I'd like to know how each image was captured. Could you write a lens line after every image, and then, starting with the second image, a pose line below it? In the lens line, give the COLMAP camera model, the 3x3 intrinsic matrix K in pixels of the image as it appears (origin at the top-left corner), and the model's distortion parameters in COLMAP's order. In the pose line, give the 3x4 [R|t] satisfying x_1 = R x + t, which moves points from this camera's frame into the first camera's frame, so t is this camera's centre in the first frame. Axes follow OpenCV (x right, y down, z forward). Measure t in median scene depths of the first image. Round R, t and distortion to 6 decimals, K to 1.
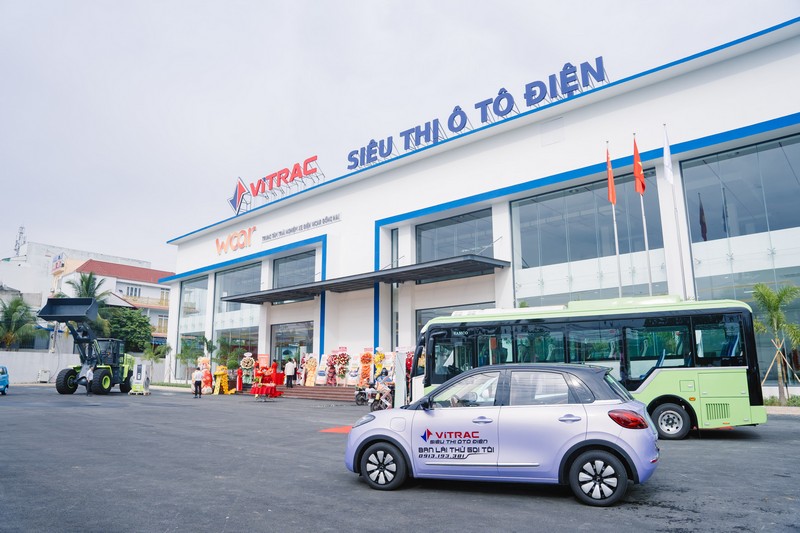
lens RADIAL K [[534.2, 0, 400.0], [0, 534.2, 266.5], [0, 0, 1]] dist [-0.138968, 0.000193]
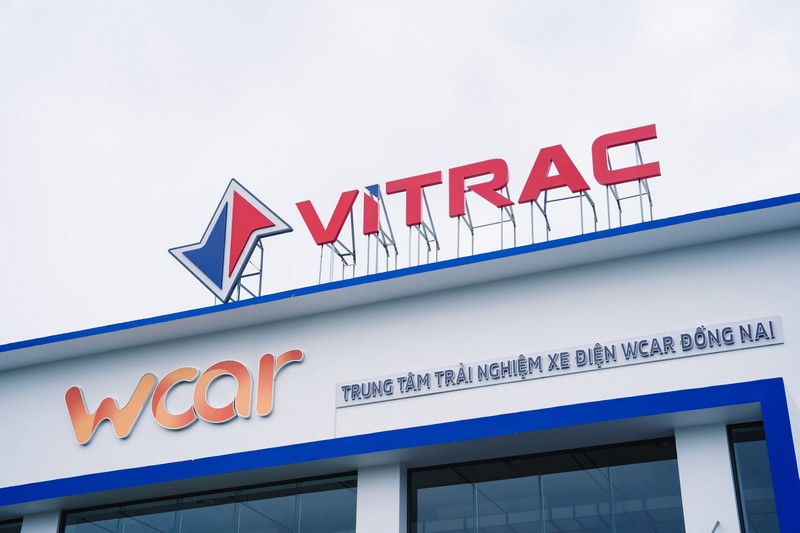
lens RADIAL K [[1262.0, 0, 400.0], [0, 1262.0, 266.5], [0, 0, 1]] dist [0.158297, 0.012173]
pose [[0.949002, 0.158483, 0.272539, -0.418072], [-0.075263, 0.953358, -0.292309, 0.074721], [-0.306153, 0.256890, 0.916667, 0.363201]]
